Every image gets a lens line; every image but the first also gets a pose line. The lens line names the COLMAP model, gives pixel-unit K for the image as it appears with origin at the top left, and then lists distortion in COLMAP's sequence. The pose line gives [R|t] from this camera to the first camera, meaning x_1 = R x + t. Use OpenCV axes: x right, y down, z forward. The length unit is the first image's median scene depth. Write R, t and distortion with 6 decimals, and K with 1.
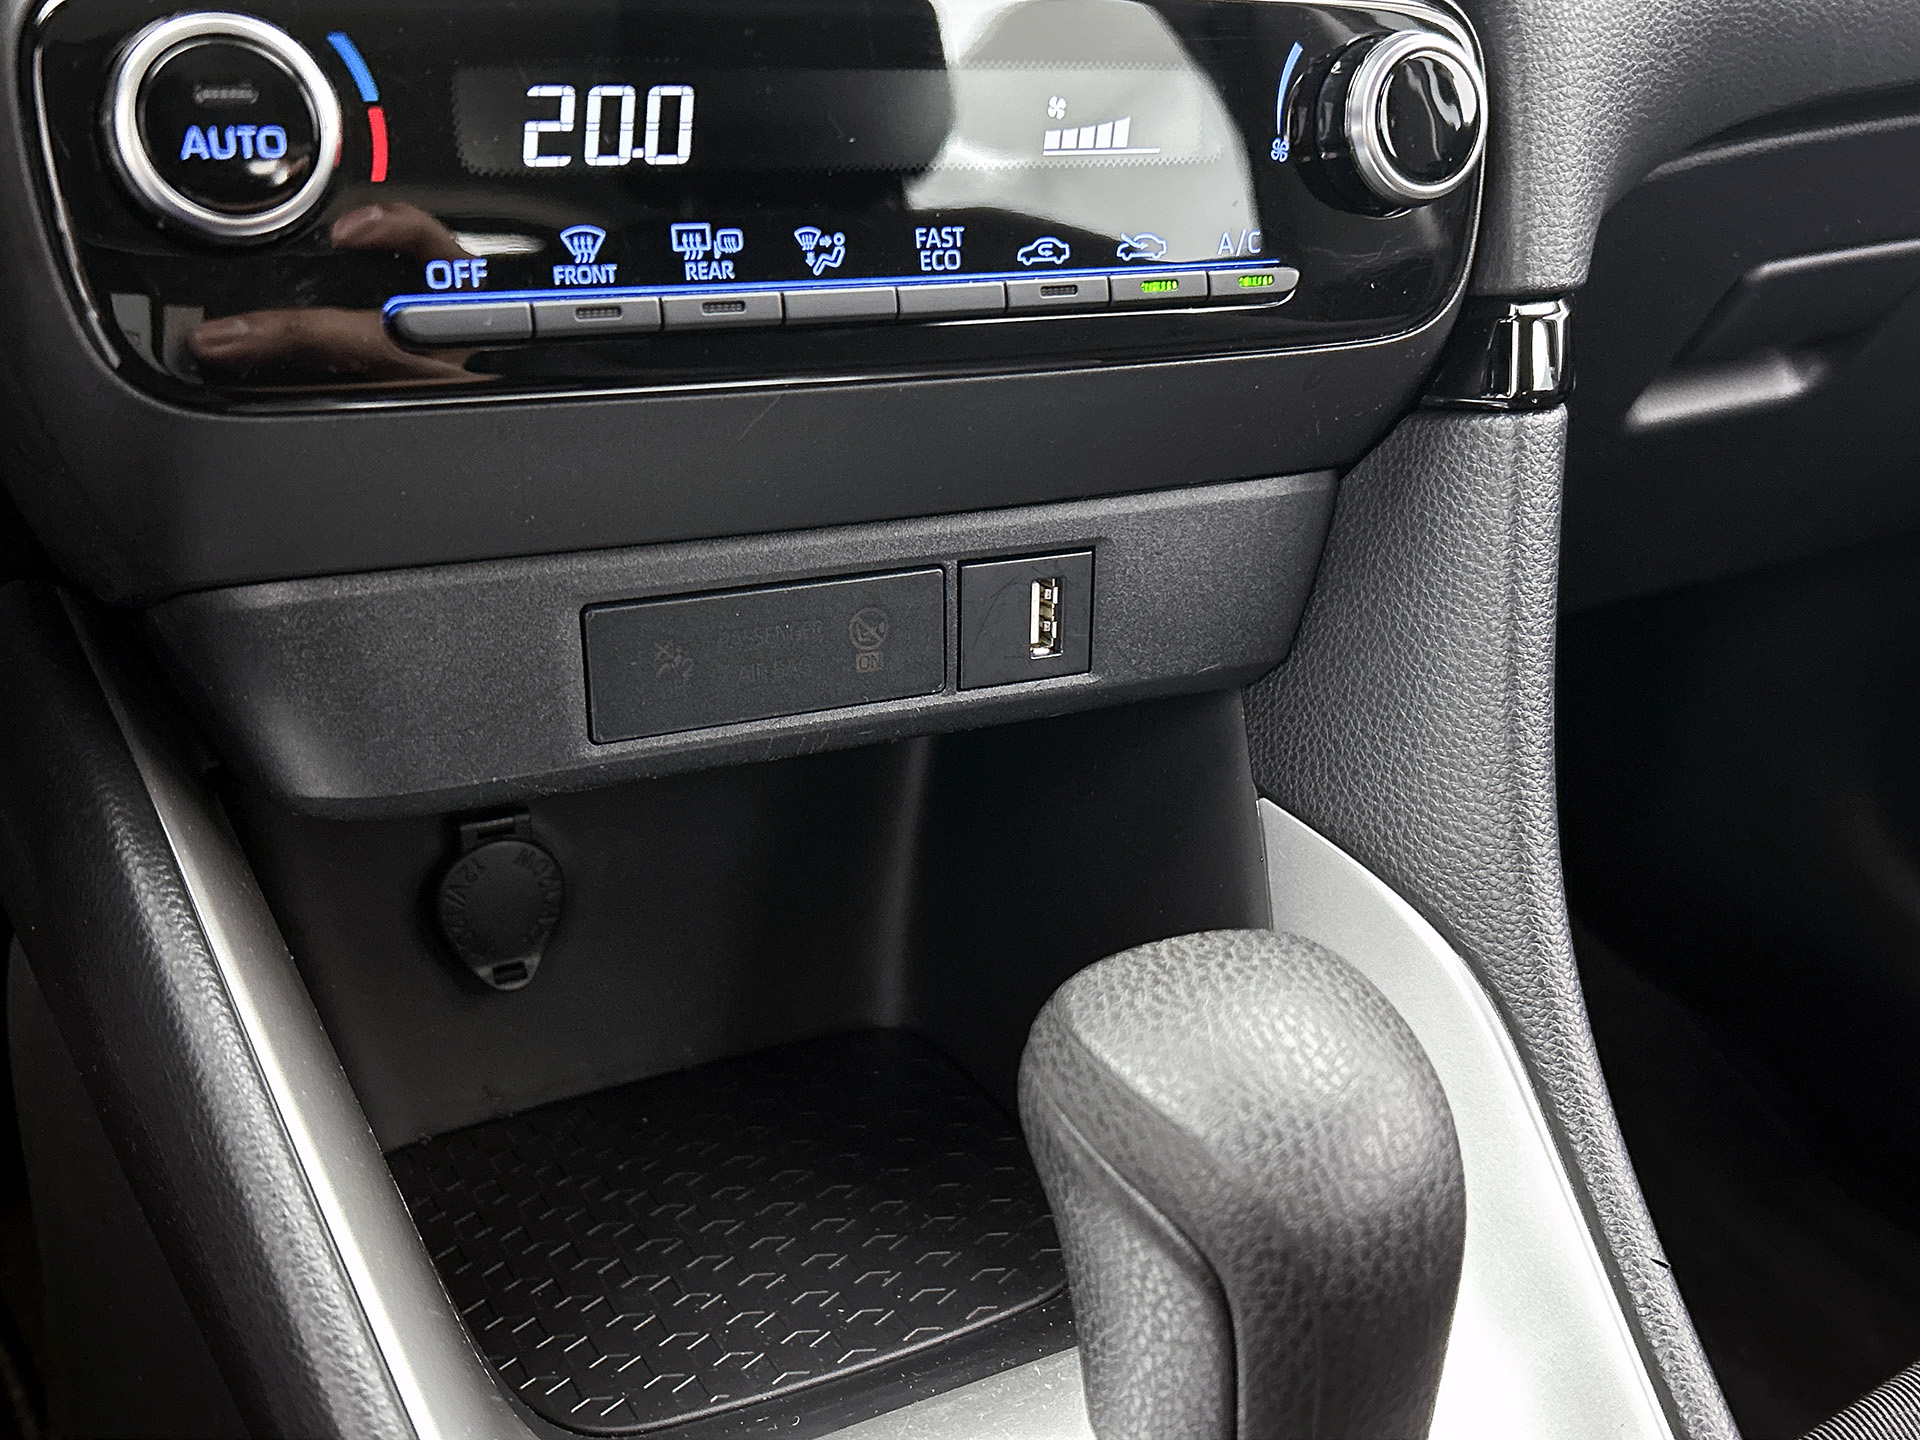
lens RADIAL K [[1933.1, 0, 973.3], [0, 1933.1, 717.9], [0, 0, 1]] dist [0.022524, 0.000000]
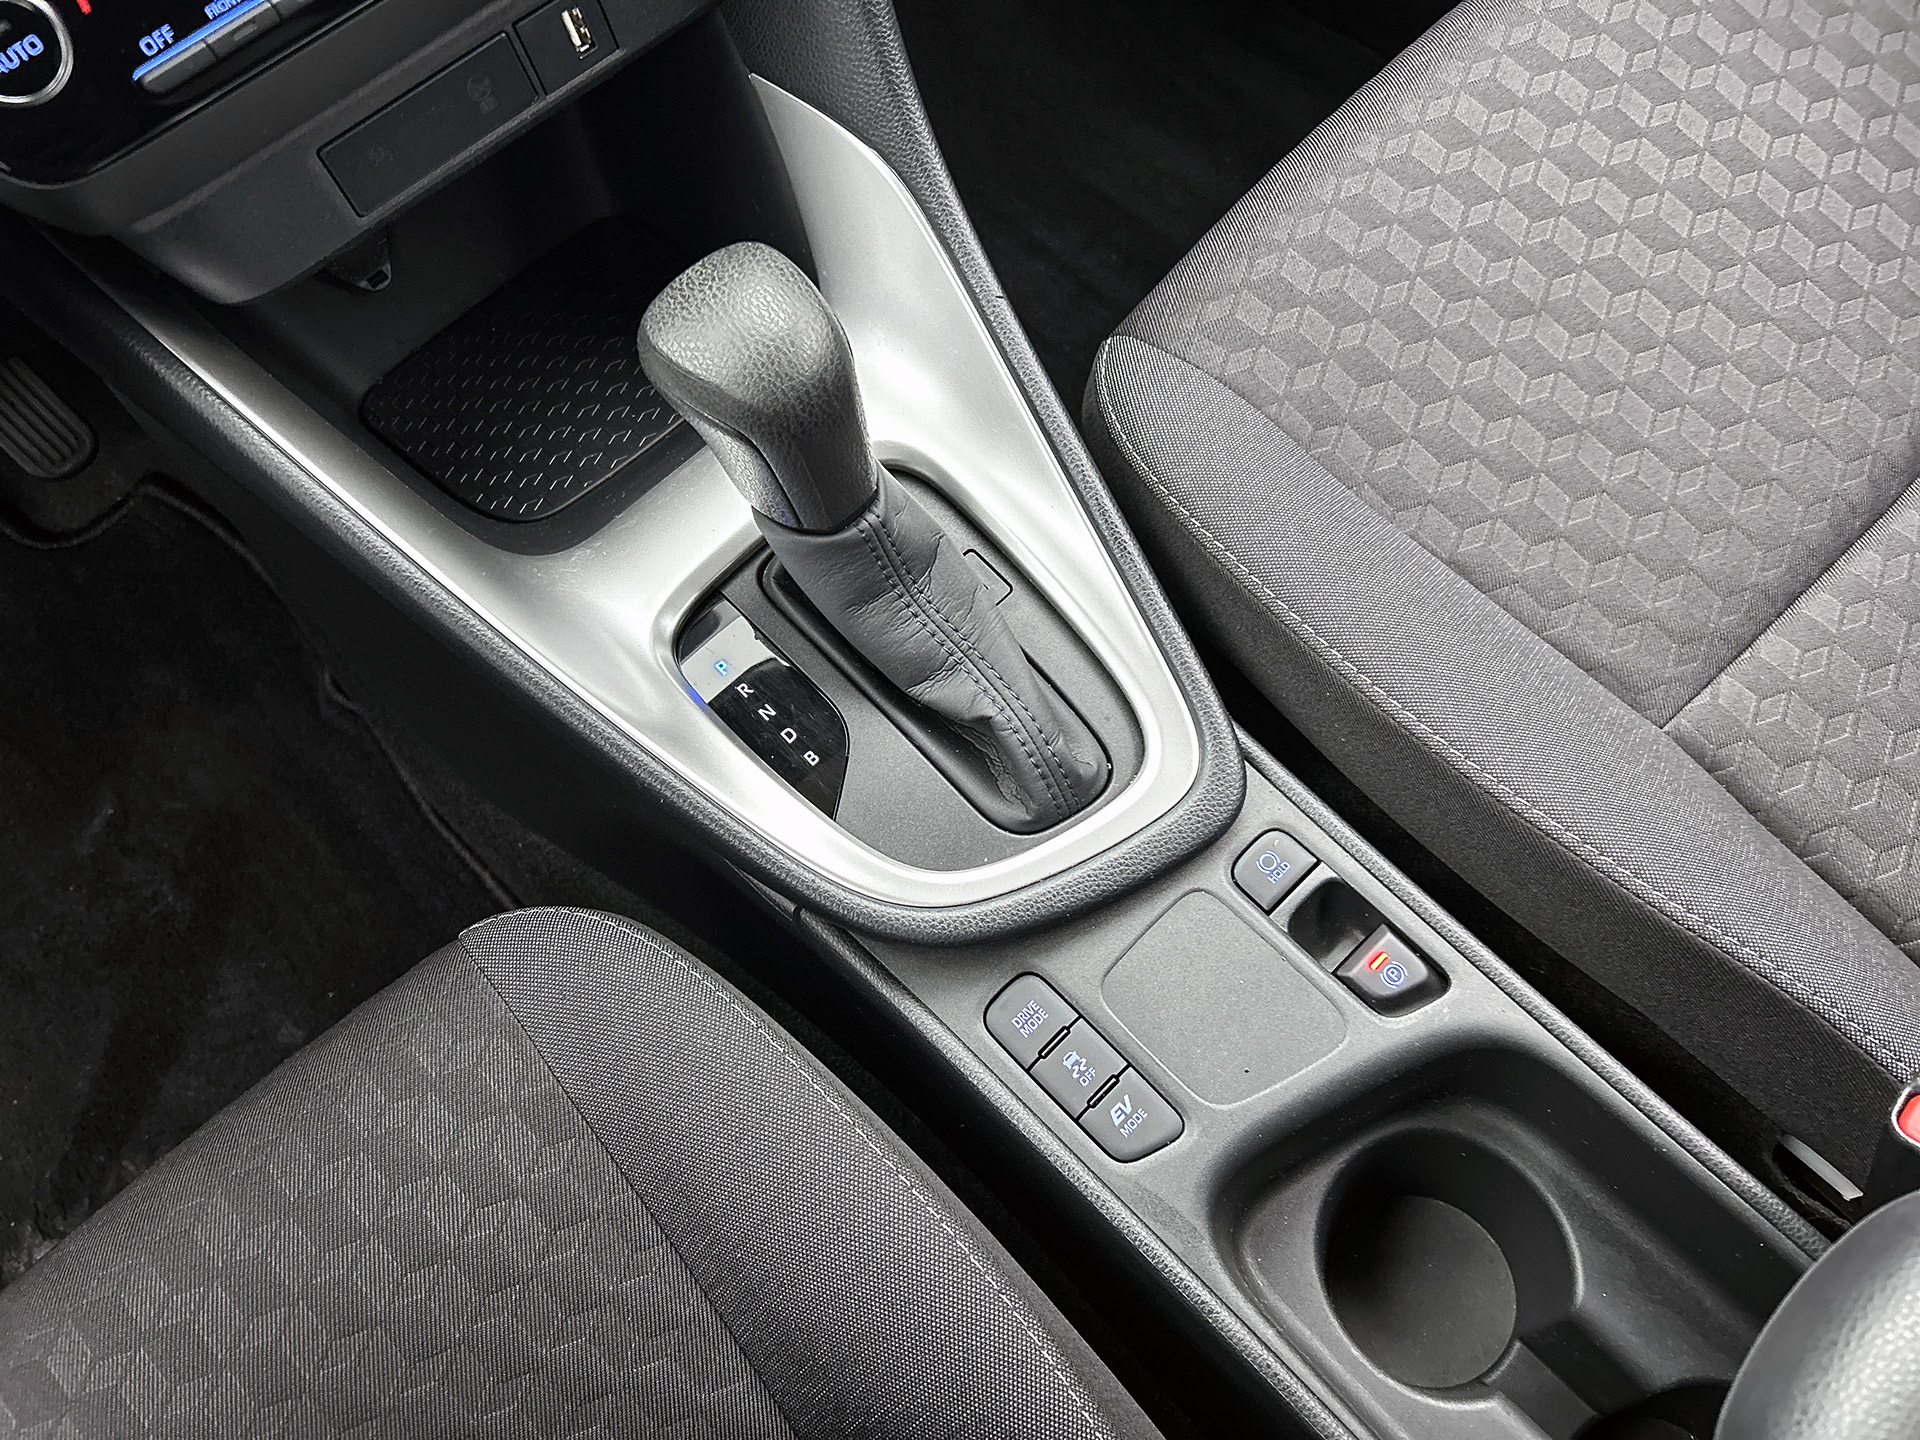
lens RADIAL K [[1449.8, 0, 947.6], [0, 1449.8, 695.7], [0, 0, 1]] dist [0.035625, -0.050368]
pose [[0.952041, -0.304303, -0.031892, 0.260625], [0.259596, 0.748177, 0.610608, -0.388727], [-0.161949, -0.589603, 0.791291, -0.474662]]
